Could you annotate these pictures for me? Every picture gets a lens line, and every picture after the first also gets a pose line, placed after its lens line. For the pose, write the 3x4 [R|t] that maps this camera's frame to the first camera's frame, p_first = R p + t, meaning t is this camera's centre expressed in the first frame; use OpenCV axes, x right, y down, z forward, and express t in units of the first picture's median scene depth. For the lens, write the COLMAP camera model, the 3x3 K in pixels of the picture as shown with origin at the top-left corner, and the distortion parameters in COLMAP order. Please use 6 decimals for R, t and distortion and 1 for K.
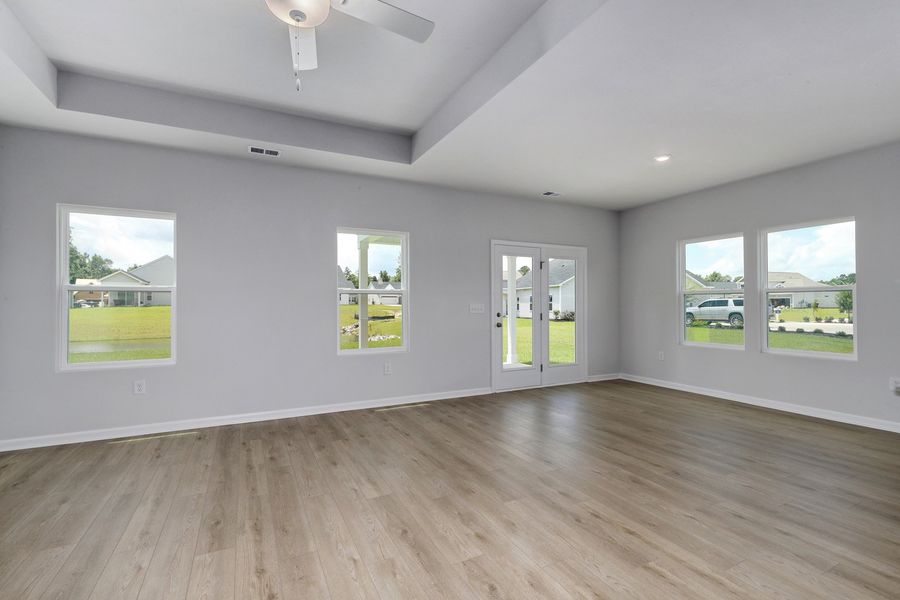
lens RADIAL K [[422.7, 0, 464.8], [0, 422.7, 305.0], [0, 0, 1]] dist [0.006602, 0.000222]
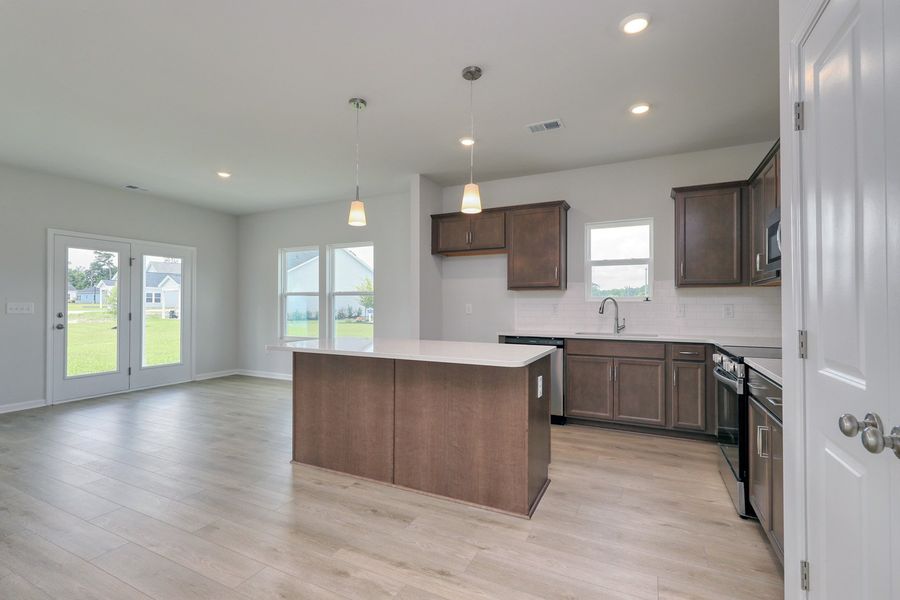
lens RADIAL K [[409.5, 0, 451.1], [0, 409.5, 301.5], [0, 0, 1]] dist [0.004262, 0.000068]
pose [[0.795059, 0.009094, 0.606464, 0.225416], [-0.004461, 0.999948, -0.009147, -0.001129], [-0.606516, 0.004567, 0.795059, -0.181985]]
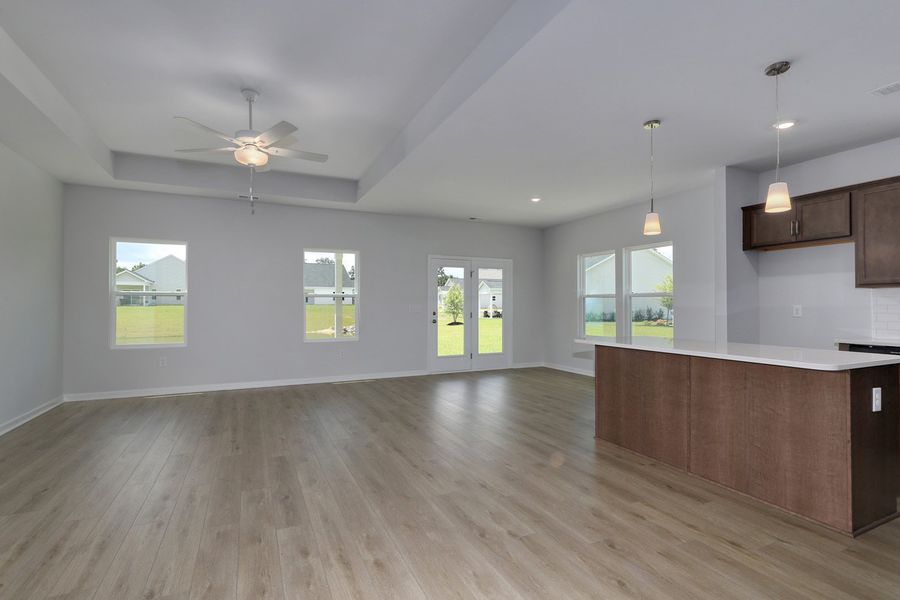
lens RADIAL K [[422.7, 0, 450.8], [0, 422.7, 302.0], [0, 0, 1]] dist [0.006602, 0.000222]
pose [[0.999560, 0.002195, -0.029592, 0.182109], [-0.002411, 0.999971, -0.007250, -0.002147], [0.029575, 0.007318, 0.999536, -0.294271]]
